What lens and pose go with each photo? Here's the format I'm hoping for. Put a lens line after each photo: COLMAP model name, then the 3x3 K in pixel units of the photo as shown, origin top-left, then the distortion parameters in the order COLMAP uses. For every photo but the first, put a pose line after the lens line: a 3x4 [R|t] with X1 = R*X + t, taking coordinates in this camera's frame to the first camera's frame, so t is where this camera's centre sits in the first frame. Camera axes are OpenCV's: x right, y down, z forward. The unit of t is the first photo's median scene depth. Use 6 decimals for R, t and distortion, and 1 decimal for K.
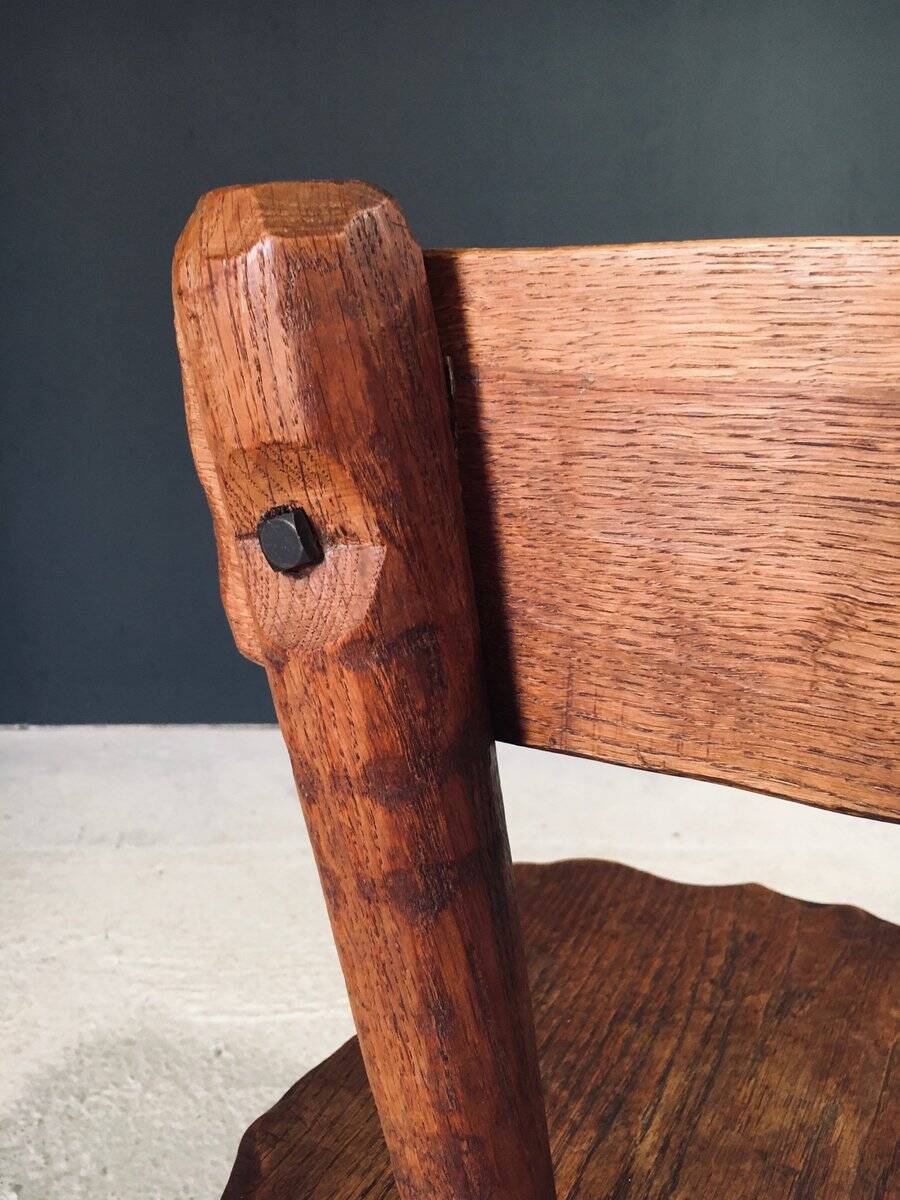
lens RADIAL K [[1039.5, 0, 442.3], [0, 1039.5, 601.9], [0, 0, 1]] dist [0.059497, -0.100513]
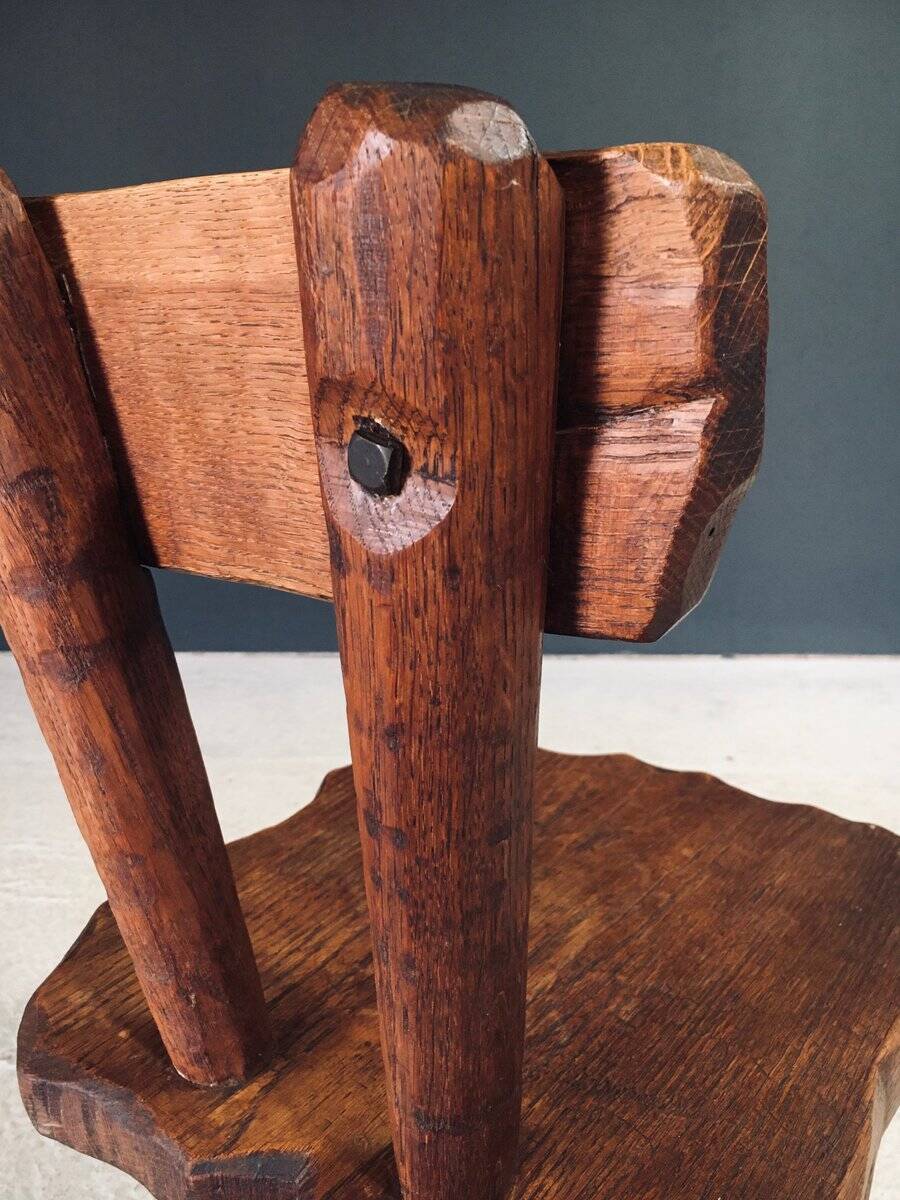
lens RADIAL K [[1095.0, 0, 455.2], [0, 1095.0, 606.0], [0, 0, 1]] dist [0.028471, 0.000000]
pose [[0.987370, -0.005595, -0.158333, 0.746101], [0.013695, 0.998650, 0.050112, 0.134692], [0.157839, -0.051647, 0.986113, -0.367116]]
